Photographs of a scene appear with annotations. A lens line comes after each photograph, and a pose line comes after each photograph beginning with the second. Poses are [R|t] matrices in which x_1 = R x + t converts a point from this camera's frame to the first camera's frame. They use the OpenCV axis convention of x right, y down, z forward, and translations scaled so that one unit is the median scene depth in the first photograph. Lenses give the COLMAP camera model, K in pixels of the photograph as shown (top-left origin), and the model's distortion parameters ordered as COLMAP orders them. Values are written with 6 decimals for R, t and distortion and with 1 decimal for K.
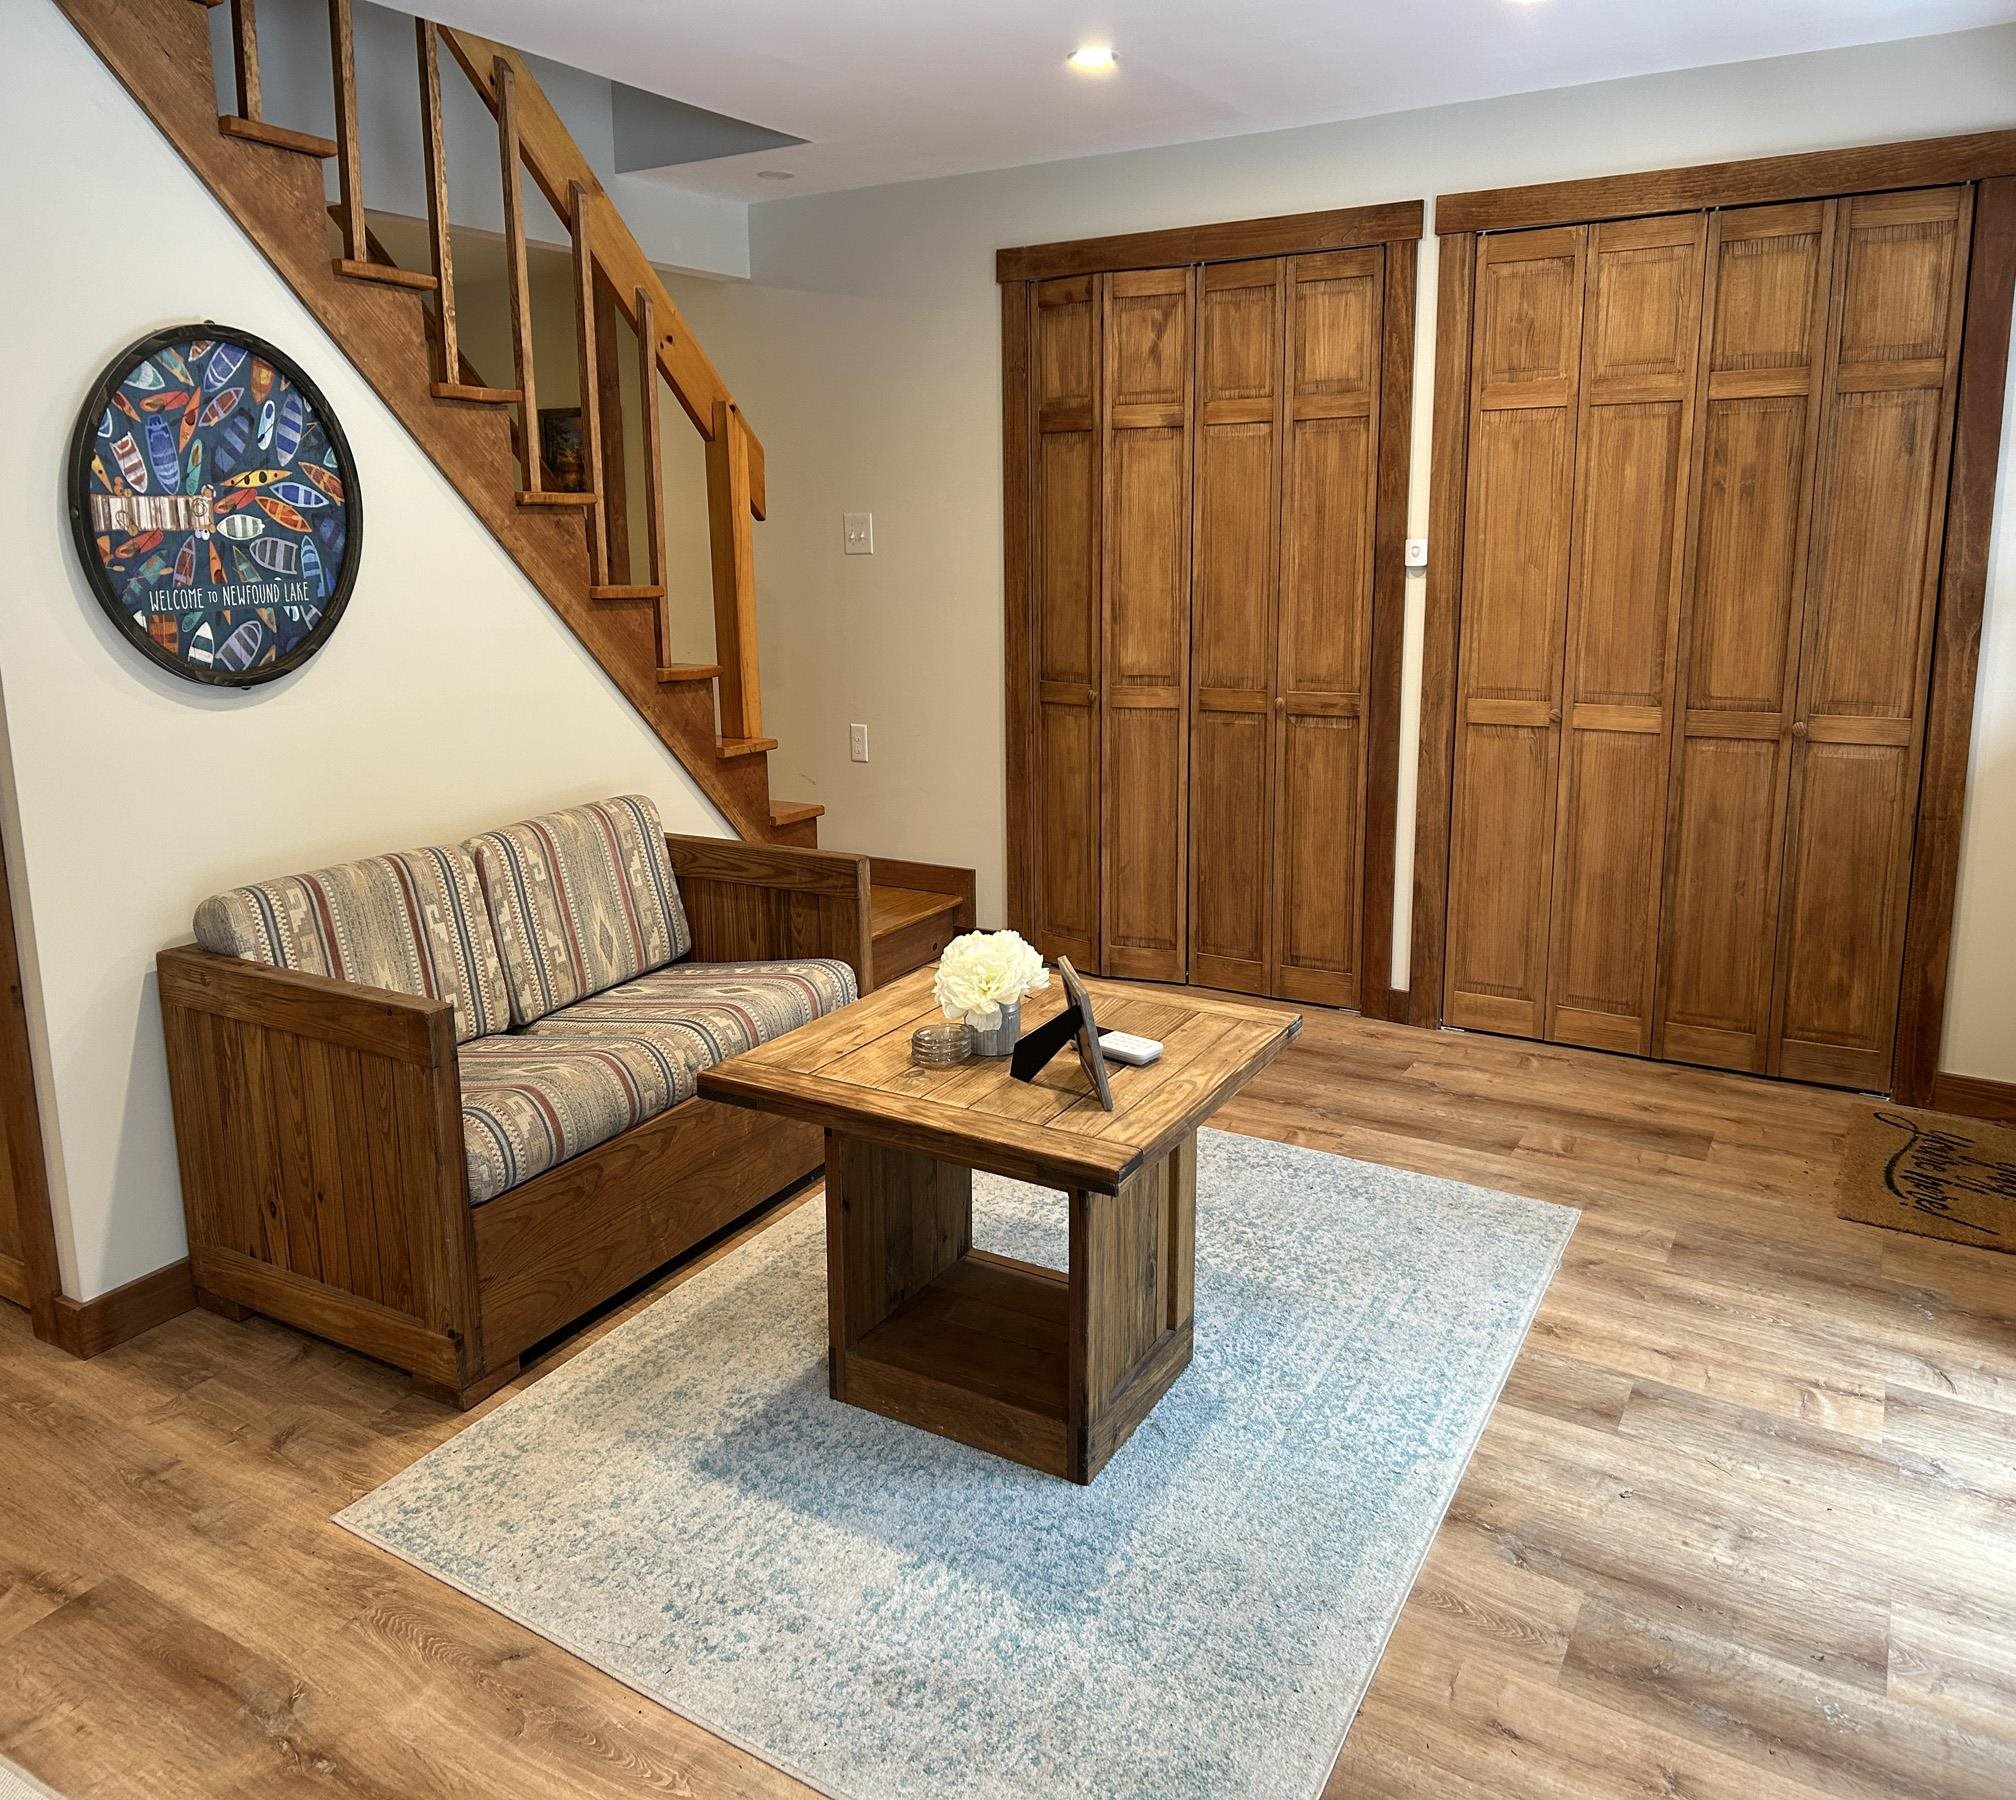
lens RADIAL K [[1540.3, 0, 1001.8], [0, 1540.3, 797.8], [0, 0, 1]] dist [0.048322, -0.034112]
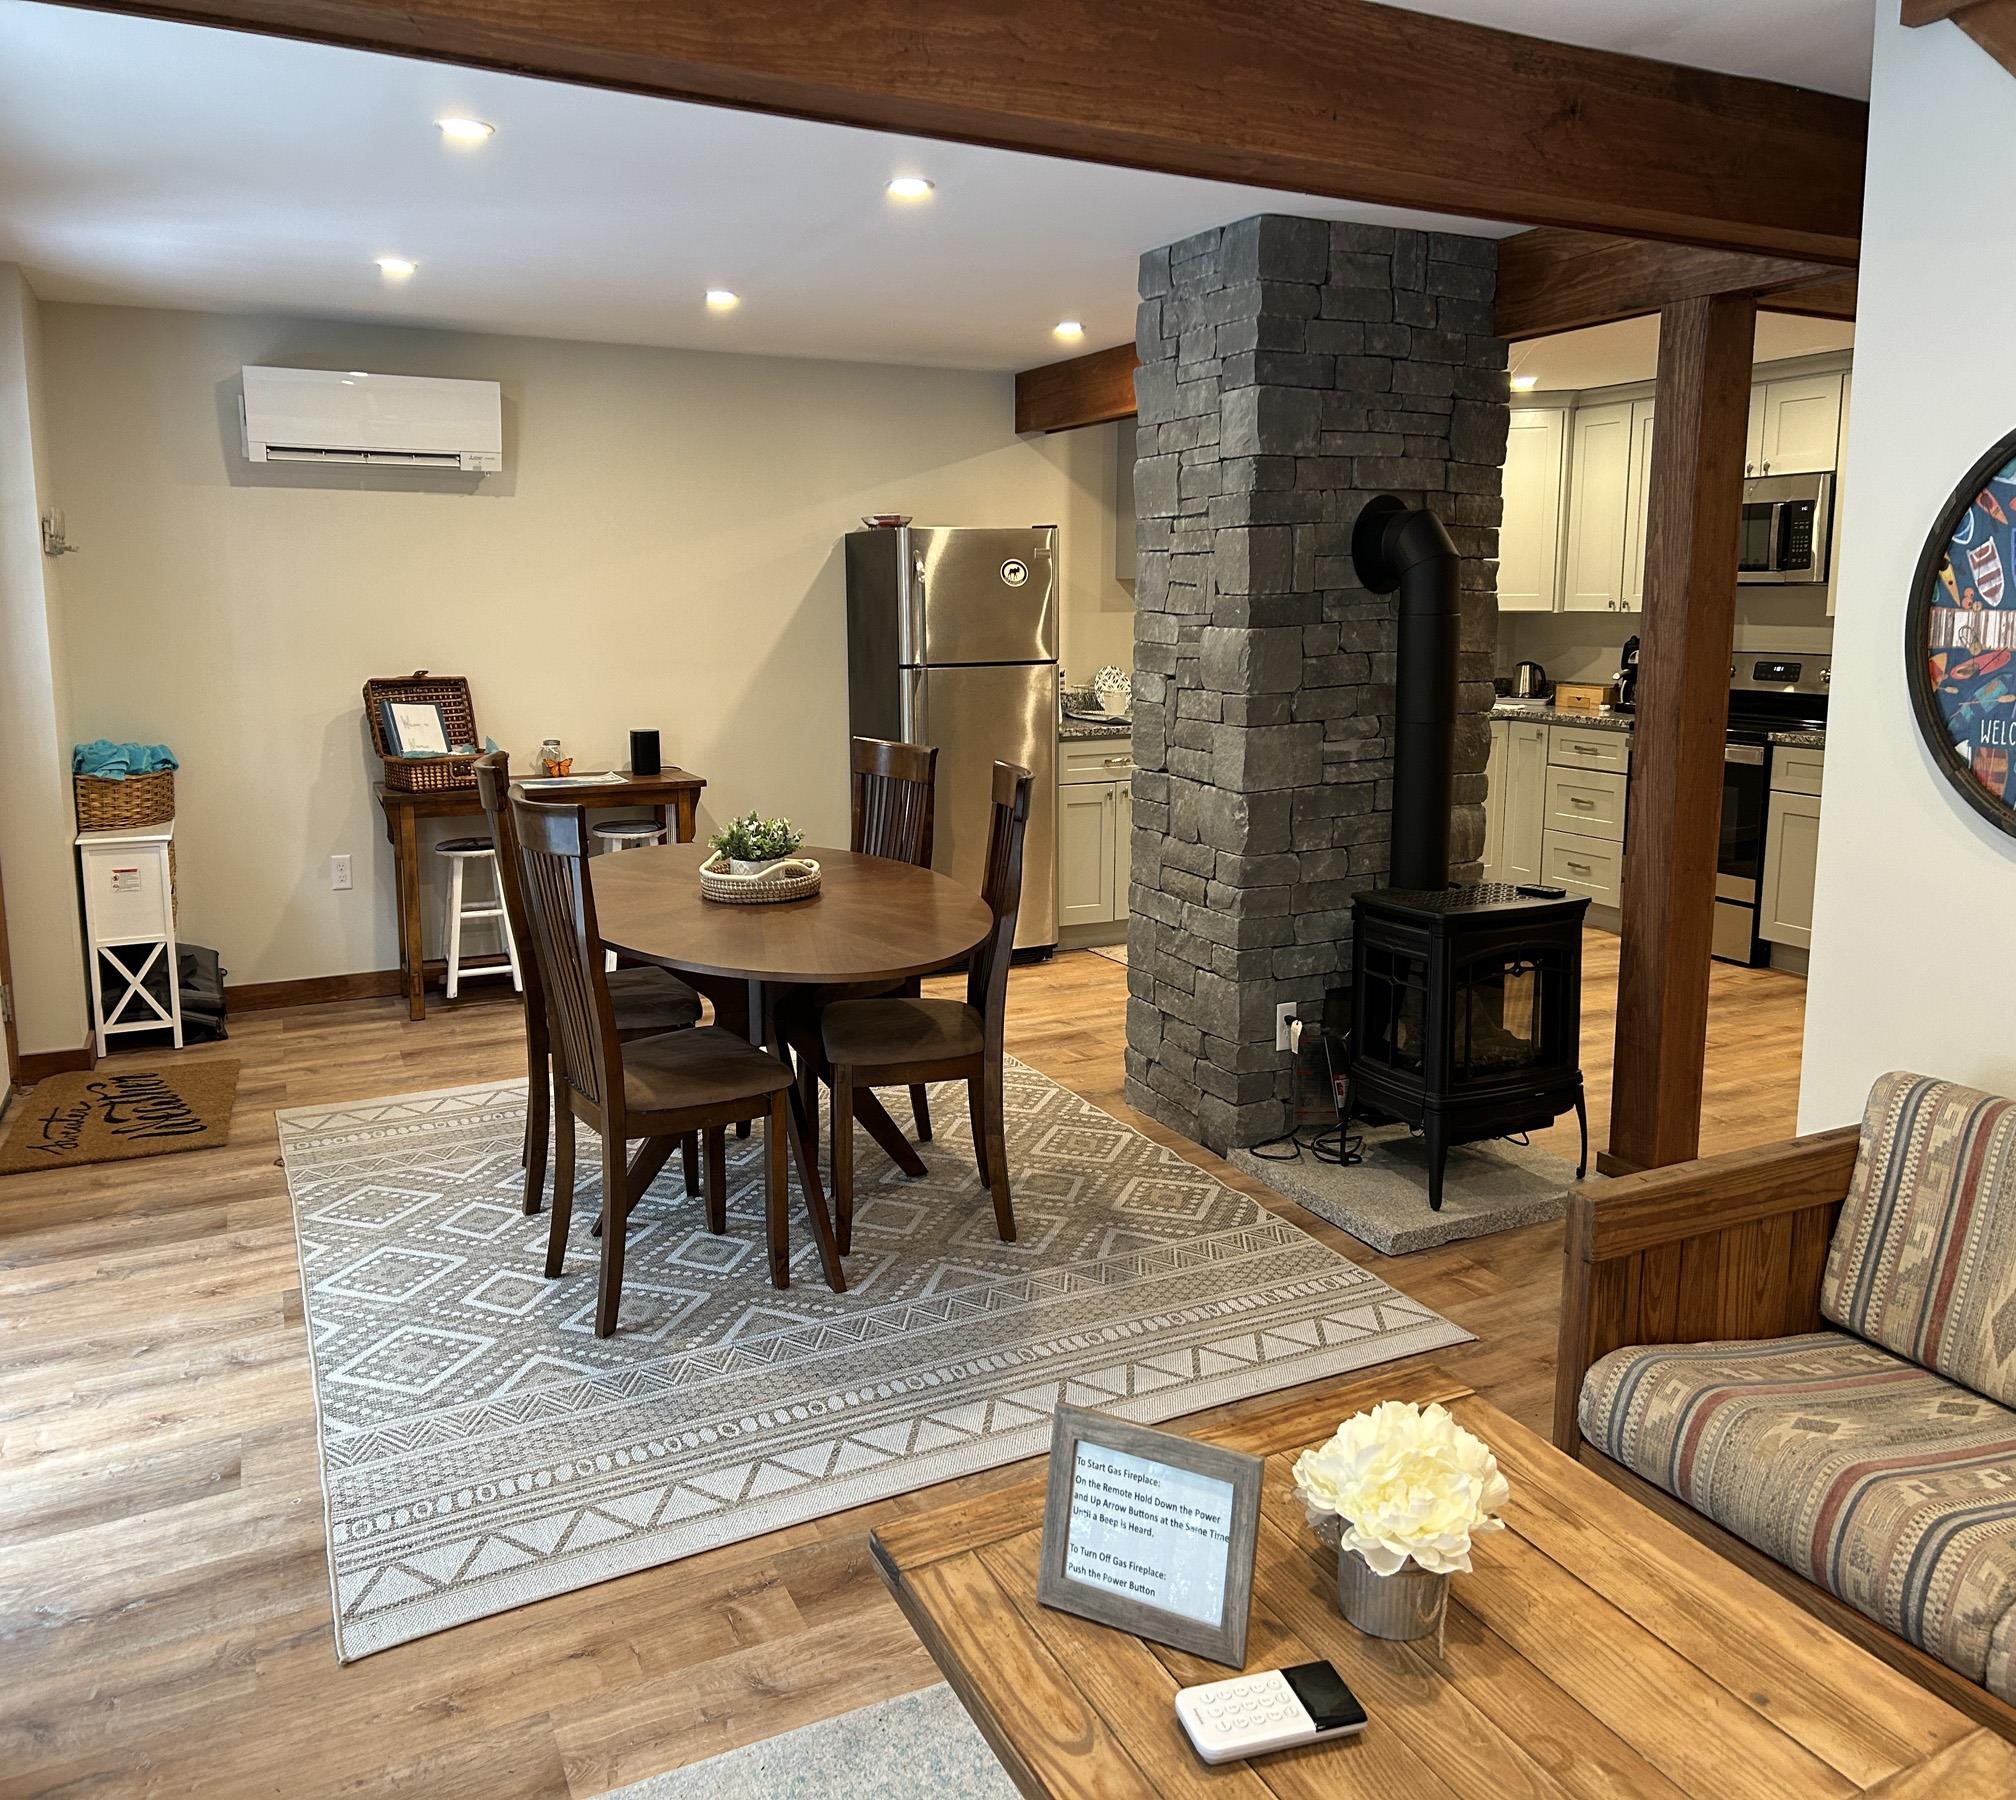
lens RADIAL K [[1540.3, 0, 1001.8], [0, 1540.3, 797.8], [0, 0, 1]] dist [0.048322, -0.034112]
pose [[-0.556637, 0.126886, -0.821008, 0.471998], [-0.144840, 0.958308, 0.246306, -0.228416], [0.818032, 0.256018, -0.515052, 1.029061]]
